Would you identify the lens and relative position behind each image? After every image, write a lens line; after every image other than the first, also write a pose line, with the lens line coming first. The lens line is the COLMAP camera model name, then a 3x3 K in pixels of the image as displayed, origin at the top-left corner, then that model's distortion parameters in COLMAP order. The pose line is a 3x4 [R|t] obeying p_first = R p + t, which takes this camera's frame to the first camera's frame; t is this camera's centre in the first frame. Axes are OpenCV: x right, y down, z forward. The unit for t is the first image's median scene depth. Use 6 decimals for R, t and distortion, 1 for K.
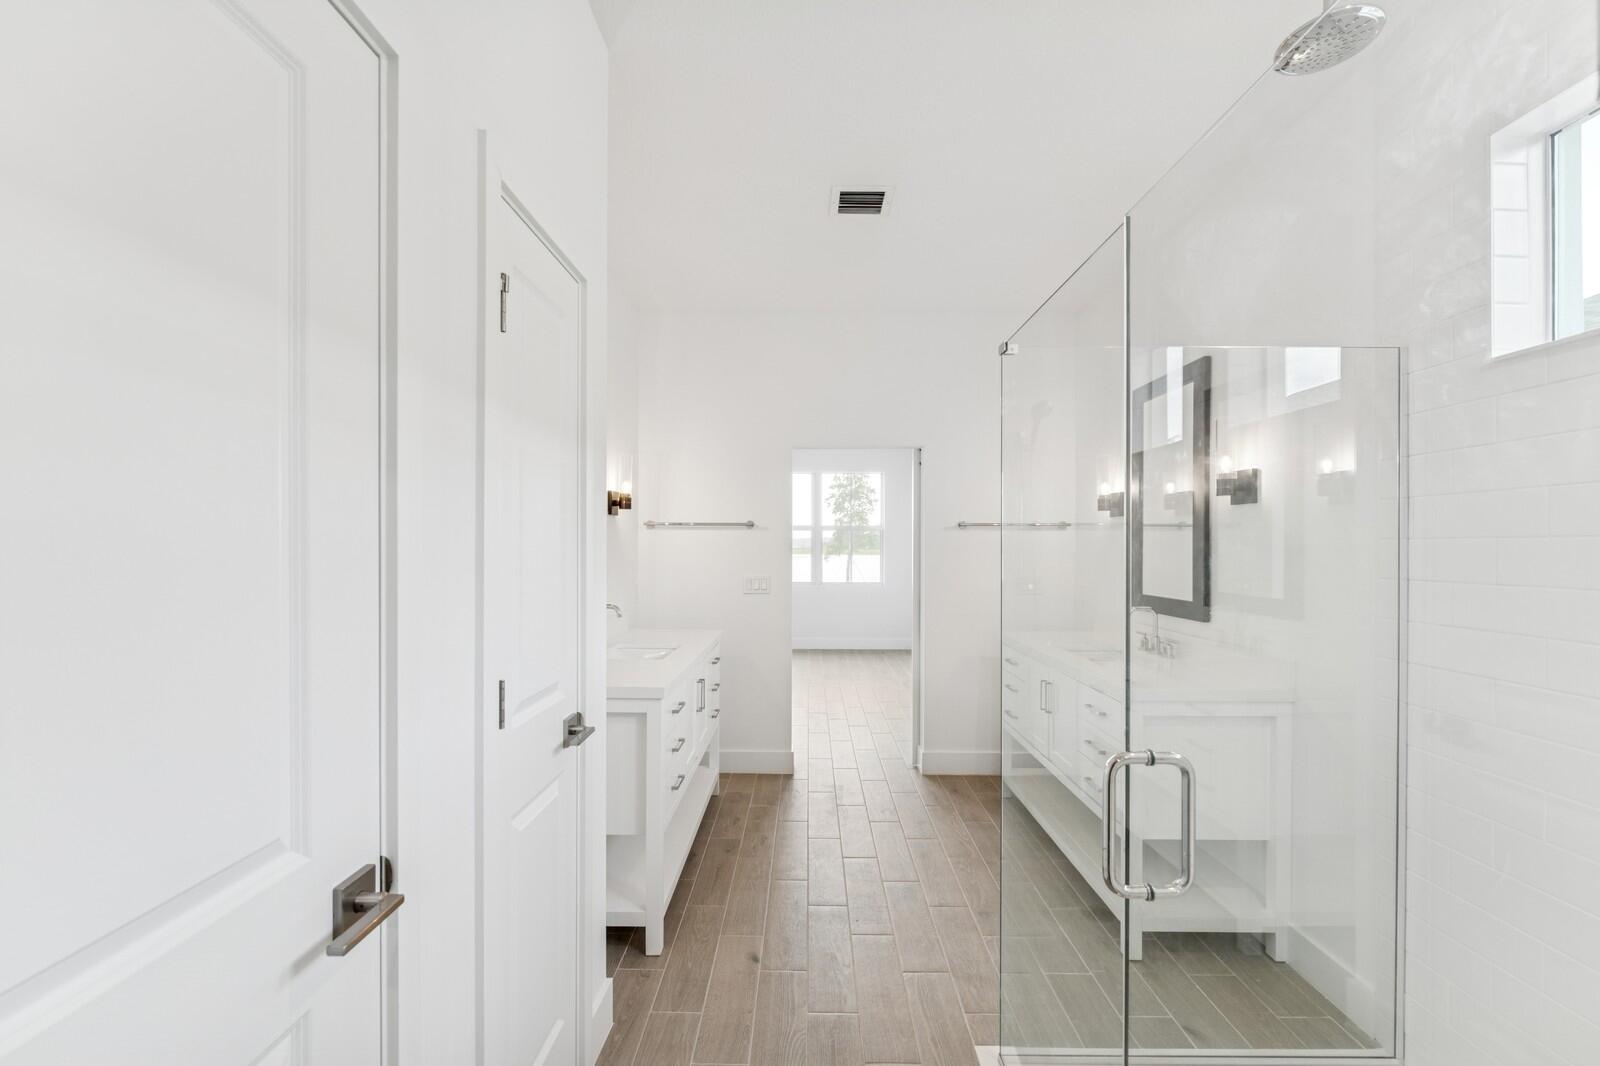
lens RADIAL K [[650.0, 0, 797.6], [0, 650.0, 546.3], [0, 0, 1]] dist [-0.000624, 0.000025]
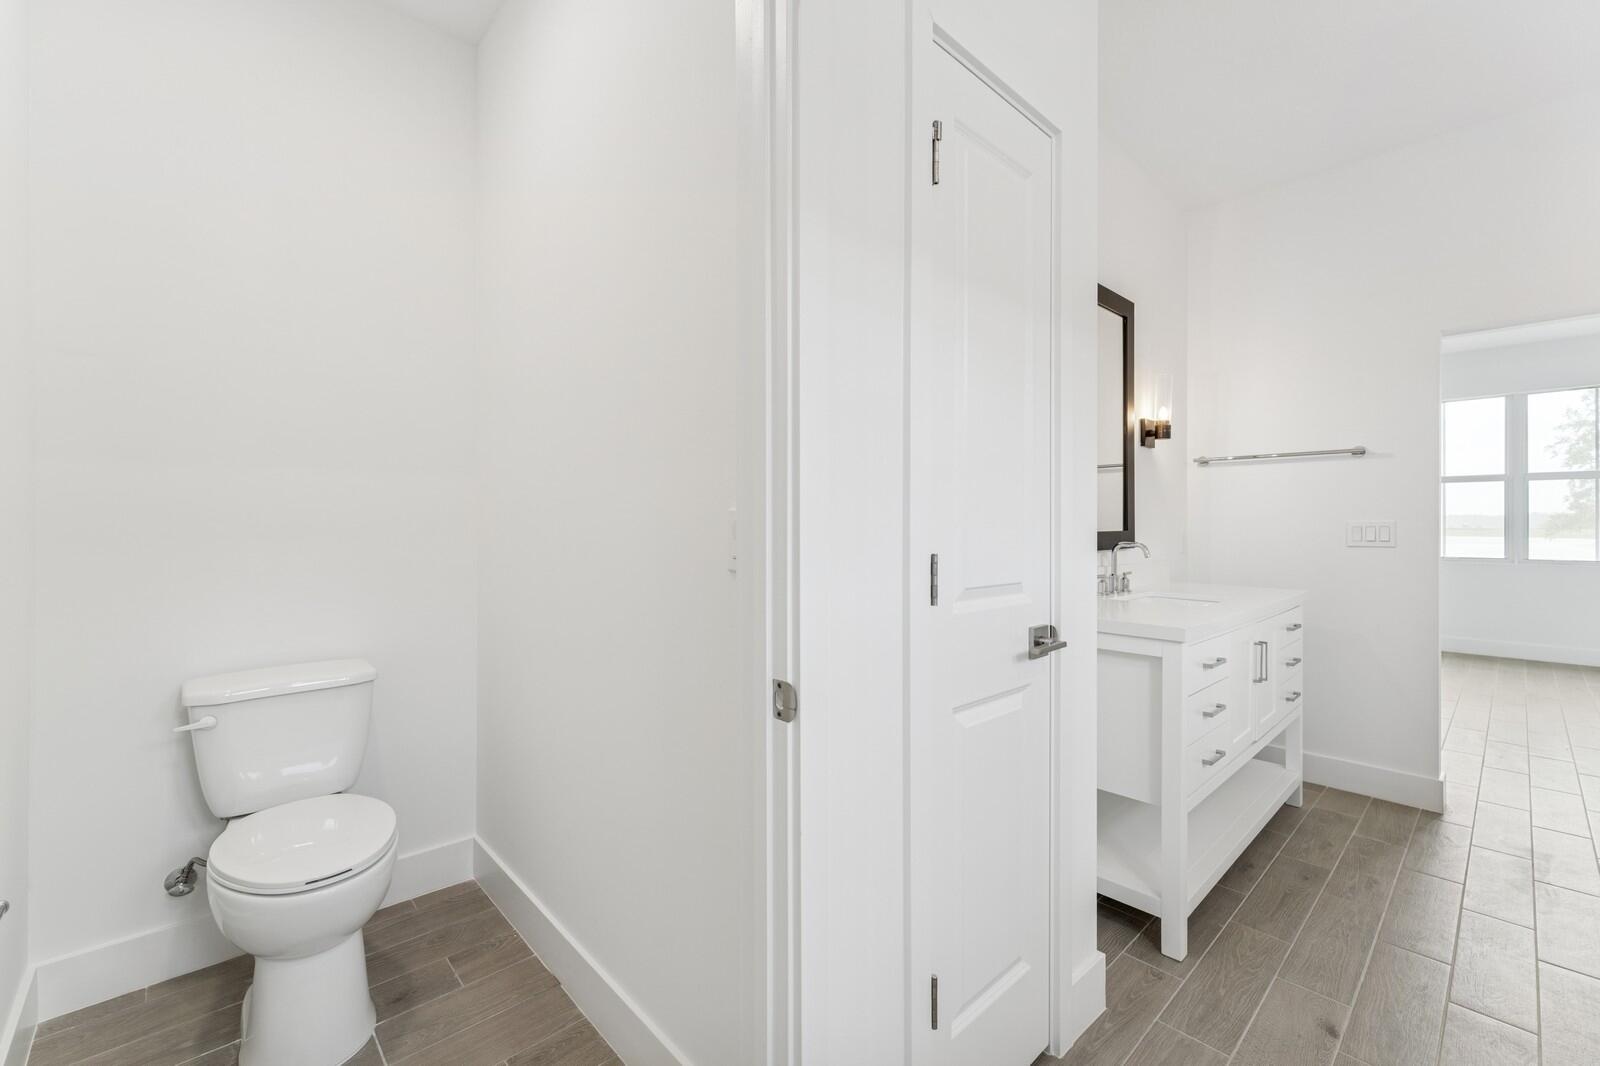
lens RADIAL K [[655.7, 0, 813.2], [0, 655.7, 527.1], [0, 0, 1]] dist [-0.001887, 0.000118]
pose [[0.696311, -0.005946, -0.717716, 0.043977], [0.009916, 0.999950, 0.001336, 0.072842], [0.717672, -0.008047, 0.696335, 0.097177]]
